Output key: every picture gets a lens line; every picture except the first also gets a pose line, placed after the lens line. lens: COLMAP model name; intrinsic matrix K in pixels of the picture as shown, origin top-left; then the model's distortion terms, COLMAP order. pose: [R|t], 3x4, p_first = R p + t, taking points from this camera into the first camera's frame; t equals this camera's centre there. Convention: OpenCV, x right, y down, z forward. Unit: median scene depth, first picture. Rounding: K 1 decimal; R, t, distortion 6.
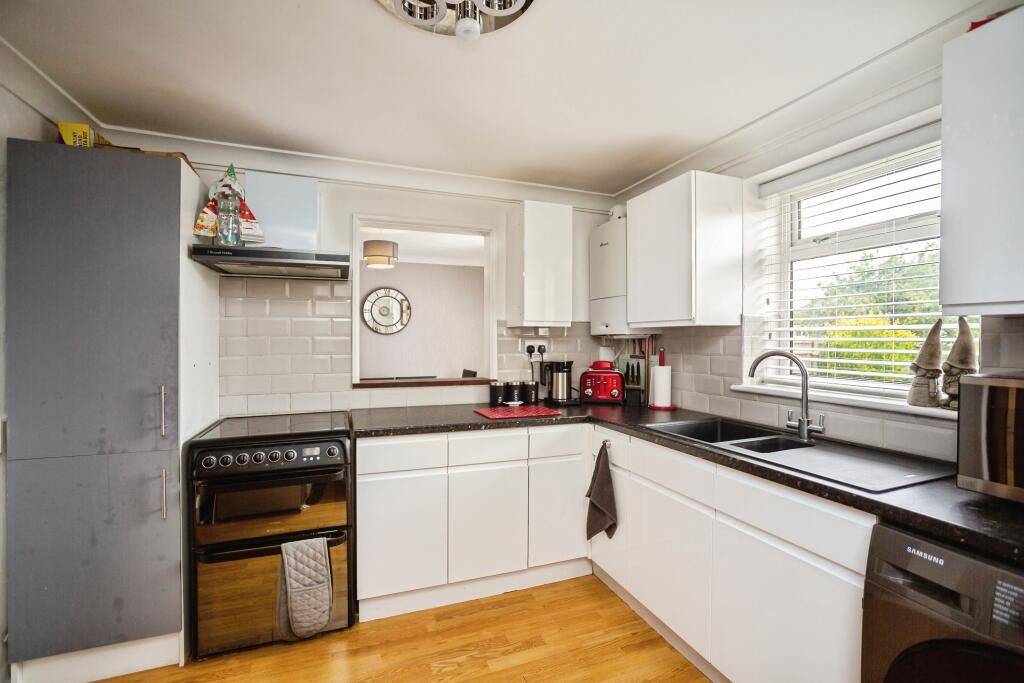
lens RADIAL K [[447.7, 0, 511.0], [0, 447.7, 343.2], [0, 0, 1]] dist [-0.015717, 0.004014]
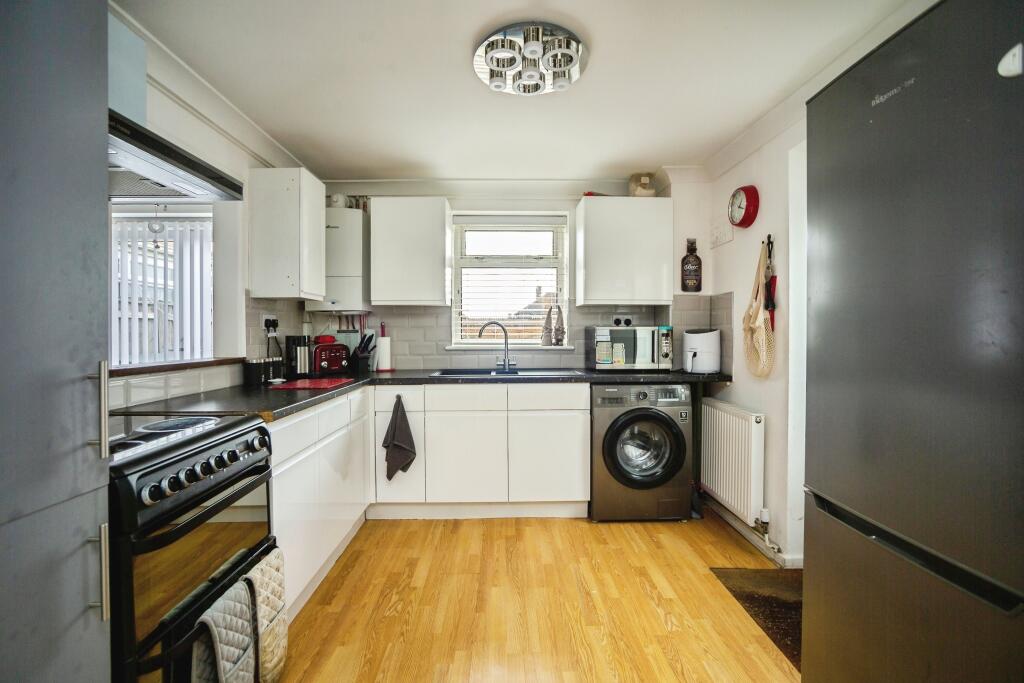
lens RADIAL K [[447.7, 0, 509.5], [0, 447.7, 336.6], [0, 0, 1]] dist [-0.015717, 0.004014]
pose [[0.338283, -0.012156, 0.940966, -0.953837], [0.011903, 0.999892, 0.008638, 0.057289], [-0.940969, 0.008278, 0.338391, 0.332133]]
